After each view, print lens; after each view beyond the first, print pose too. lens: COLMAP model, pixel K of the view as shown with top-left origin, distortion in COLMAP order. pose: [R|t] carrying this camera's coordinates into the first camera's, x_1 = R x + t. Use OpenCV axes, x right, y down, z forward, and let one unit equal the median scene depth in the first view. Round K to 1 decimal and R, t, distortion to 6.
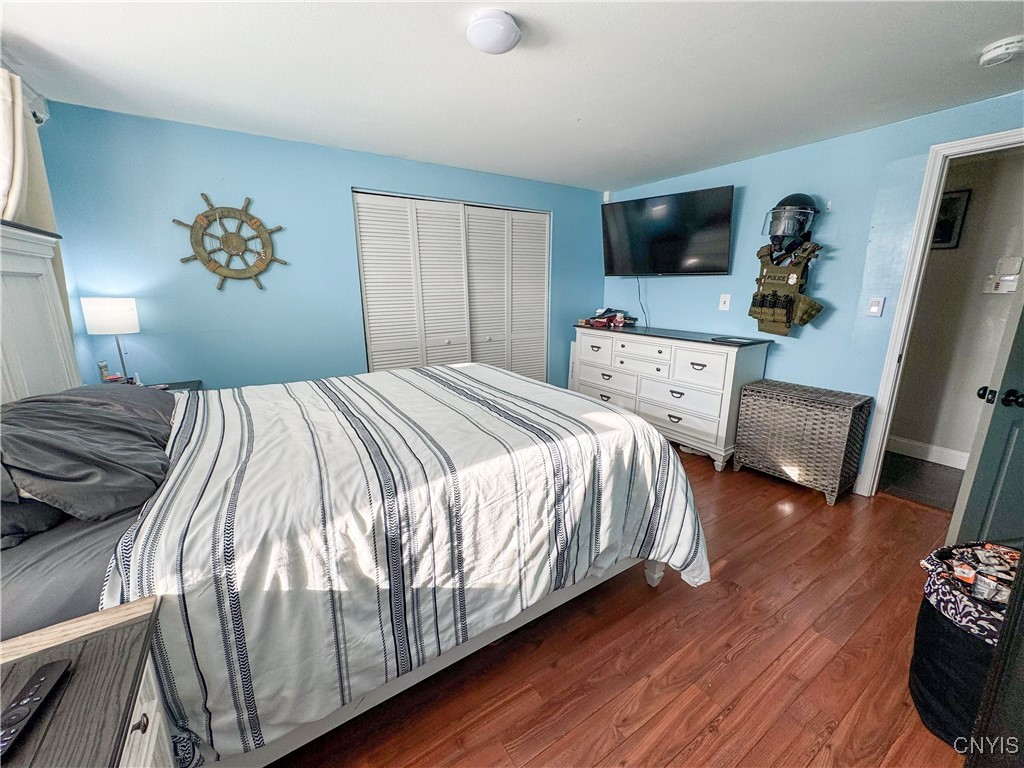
lens RADIAL K [[406.9, 0, 513.2], [0, 406.9, 382.2], [0, 0, 1]] dist [-0.002984, -0.000368]
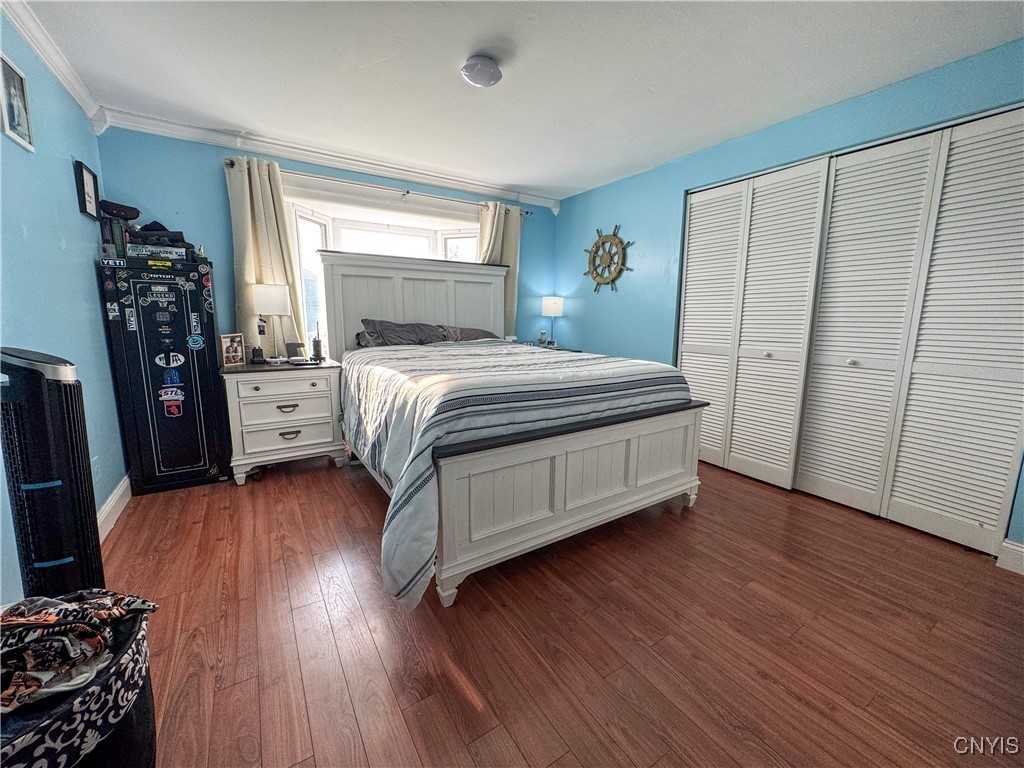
lens RADIAL K [[406.9, 0, 513.2], [0, 406.9, 382.2], [0, 0, 1]] dist [-0.002984, -0.000368]
pose [[-0.001075, 0.167921, -0.985800, 0.786395], [-0.240830, 0.956742, 0.163234, -0.078484], [0.970567, 0.237586, 0.039412, 0.706454]]
